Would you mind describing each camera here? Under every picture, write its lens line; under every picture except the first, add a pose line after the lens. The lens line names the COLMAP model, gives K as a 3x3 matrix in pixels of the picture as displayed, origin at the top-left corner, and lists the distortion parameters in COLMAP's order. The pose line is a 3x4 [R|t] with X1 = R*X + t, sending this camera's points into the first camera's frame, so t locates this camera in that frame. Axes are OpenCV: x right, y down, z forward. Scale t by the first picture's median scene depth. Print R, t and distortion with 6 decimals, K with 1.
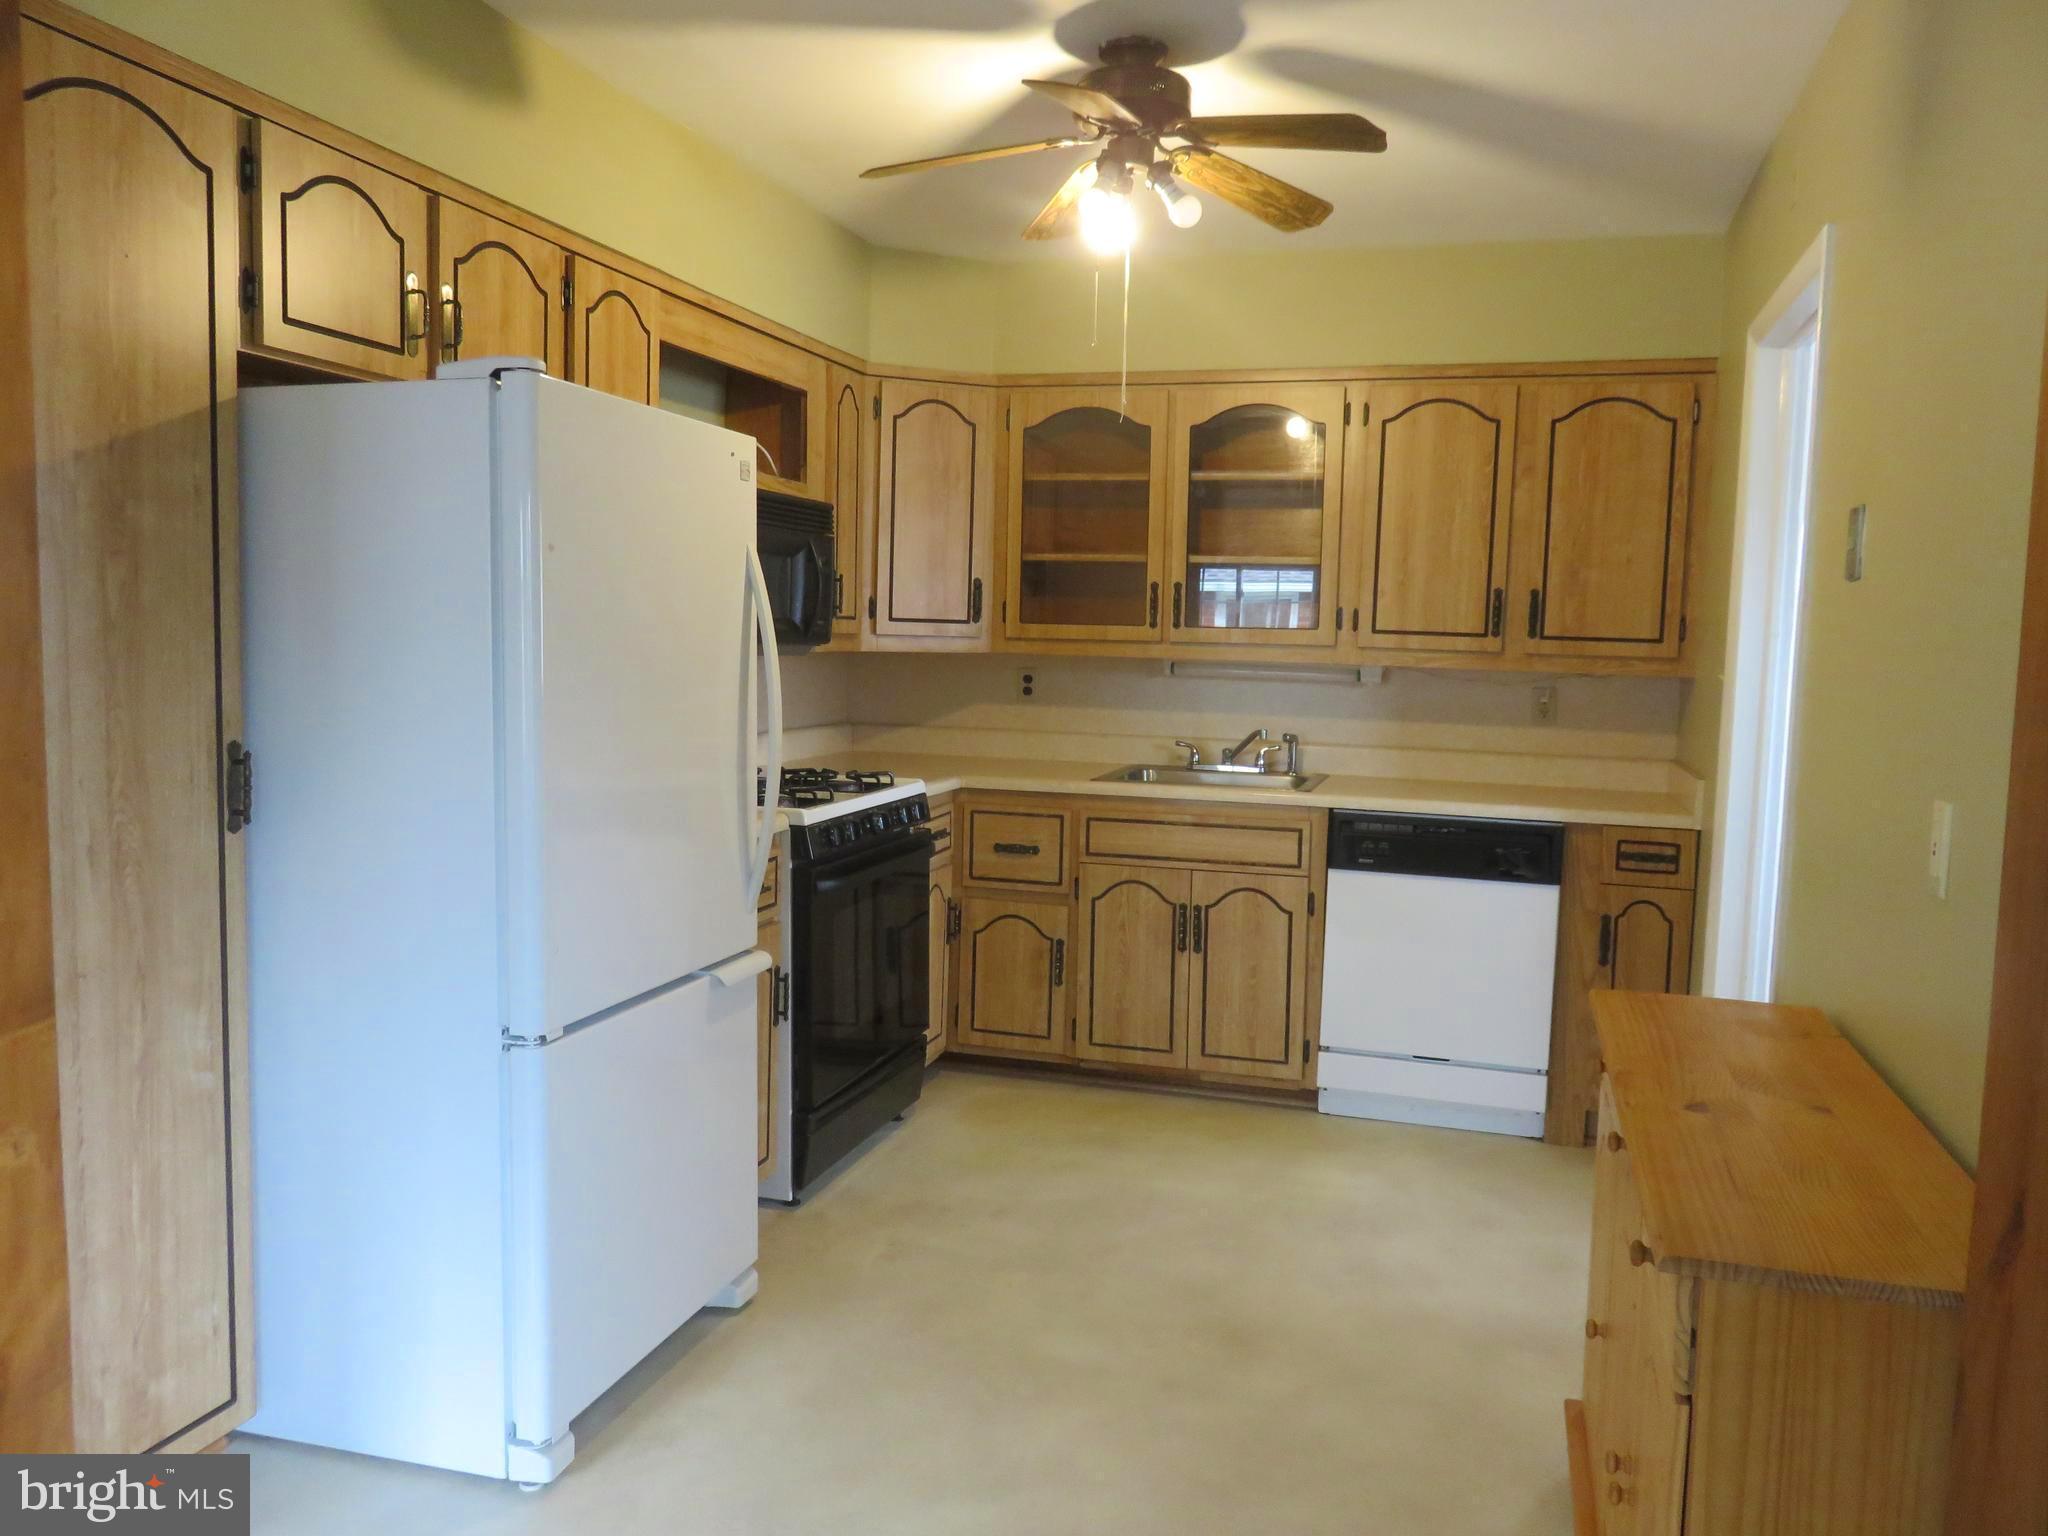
lens RADIAL K [[1536.5, 0, 1027.5], [0, 1536.5, 772.2], [0, 0, 1]] dist [-0.010625, -0.007375]
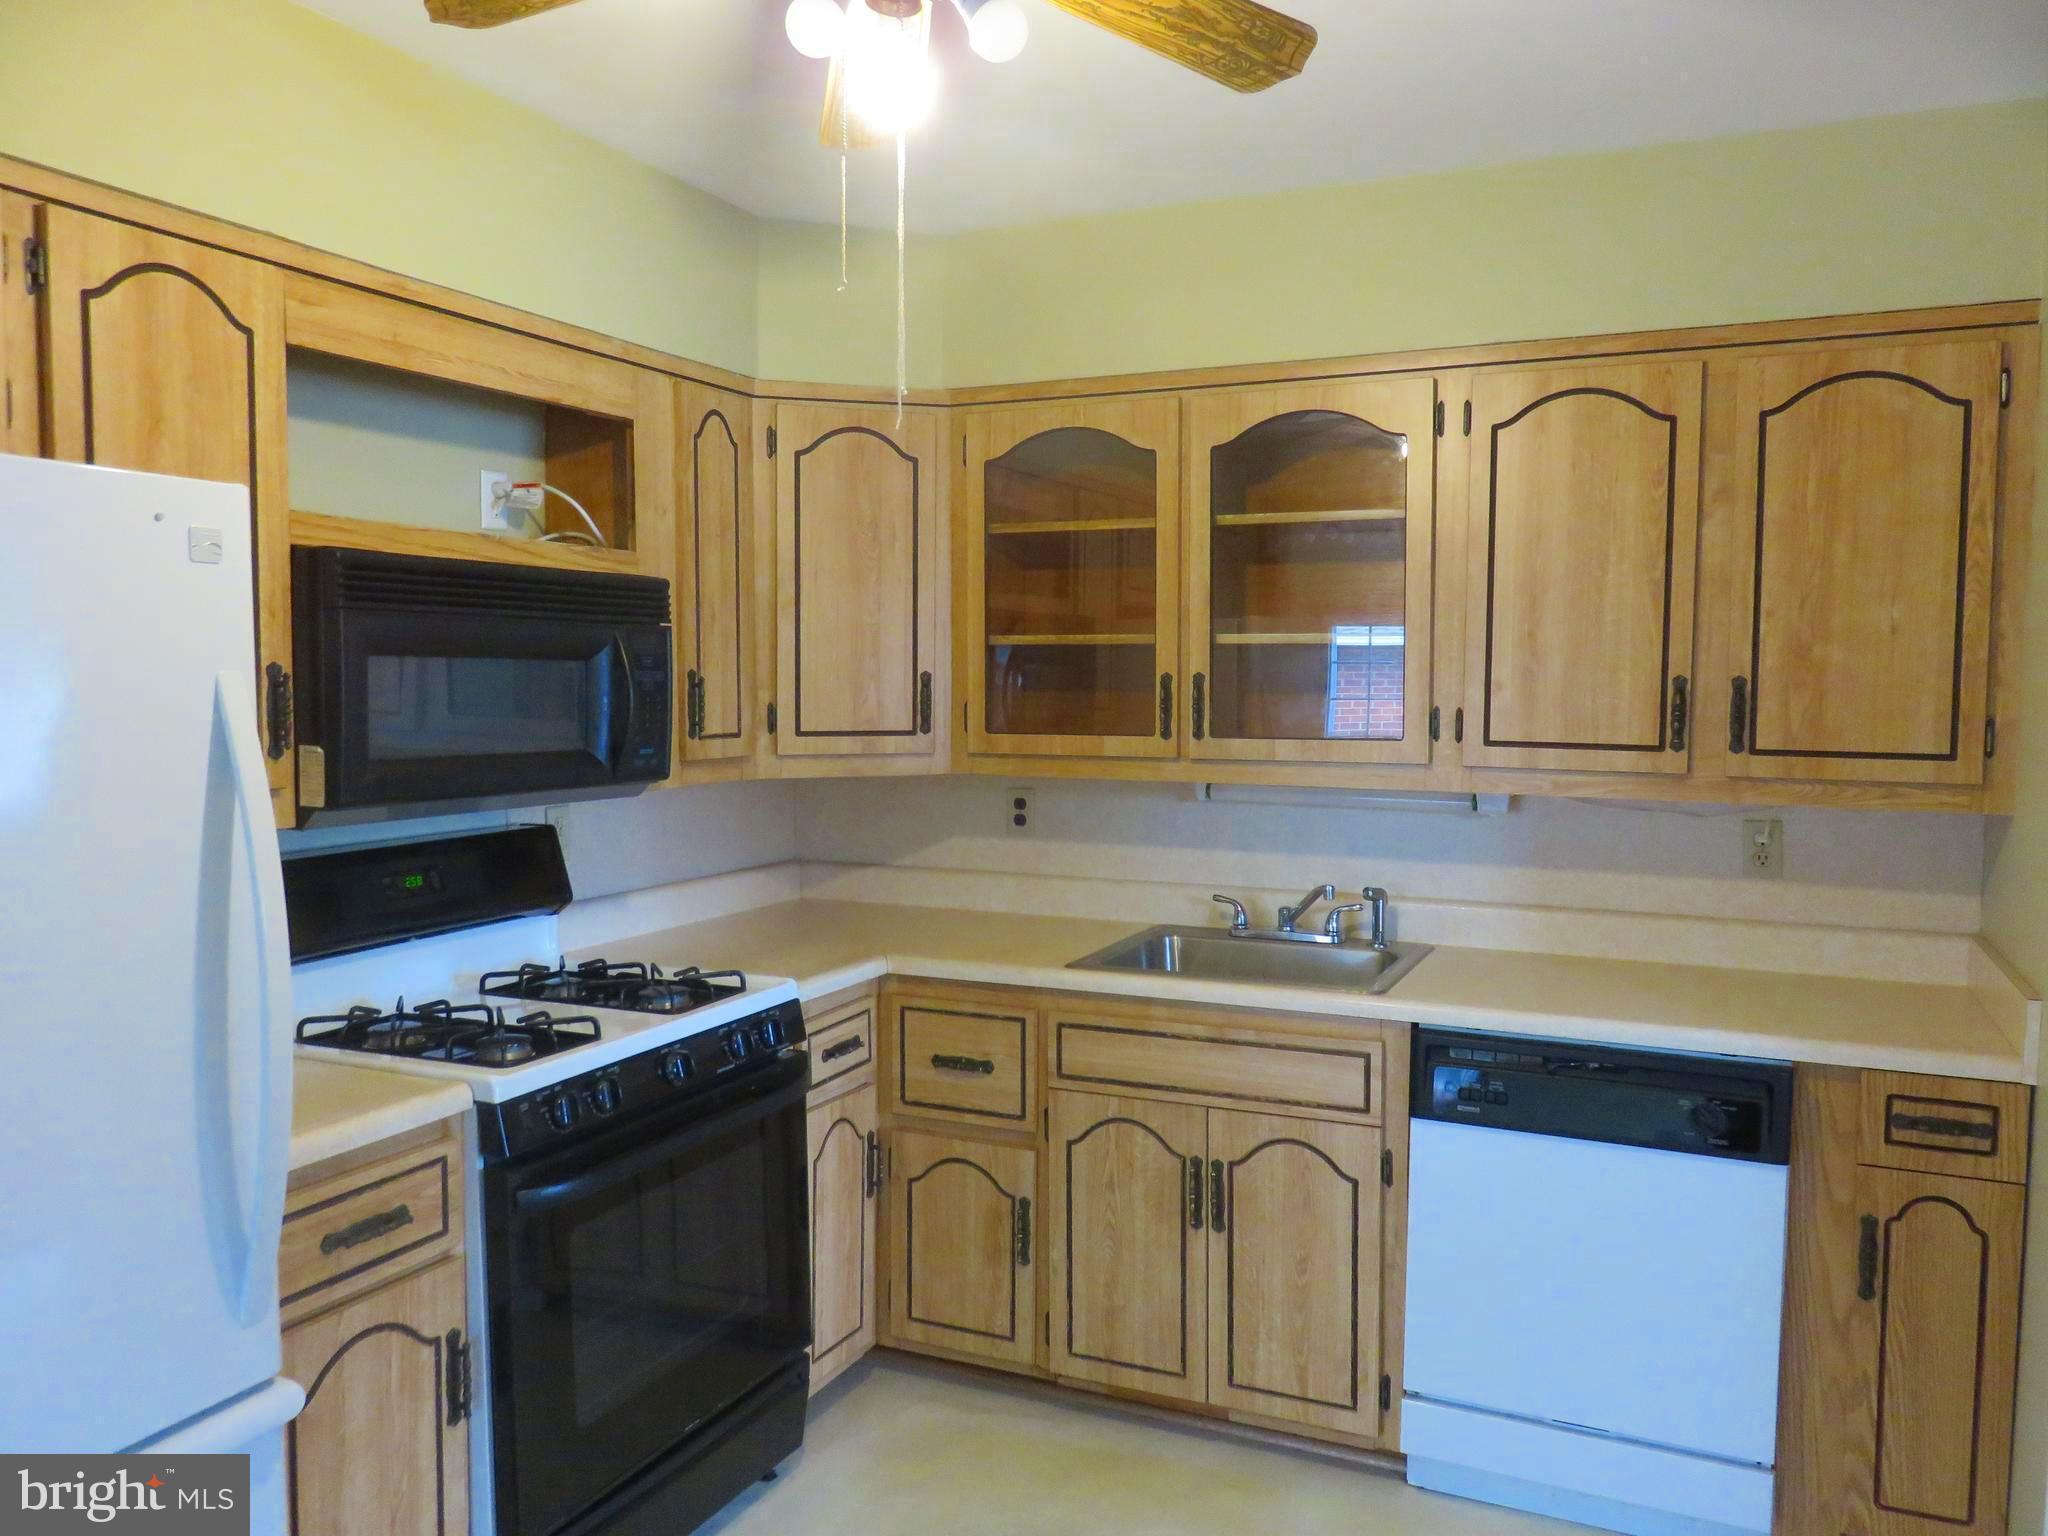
lens RADIAL K [[1536.5, 0, 1025.7], [0, 1536.5, 775.8], [0, 0, 1]] dist [-0.010625, -0.007375]
pose [[0.990102, -0.013368, -0.139711, 0.124685], [0.009394, 0.999533, -0.029067, -0.062136], [0.140034, 0.027467, 0.989766, 0.326917]]
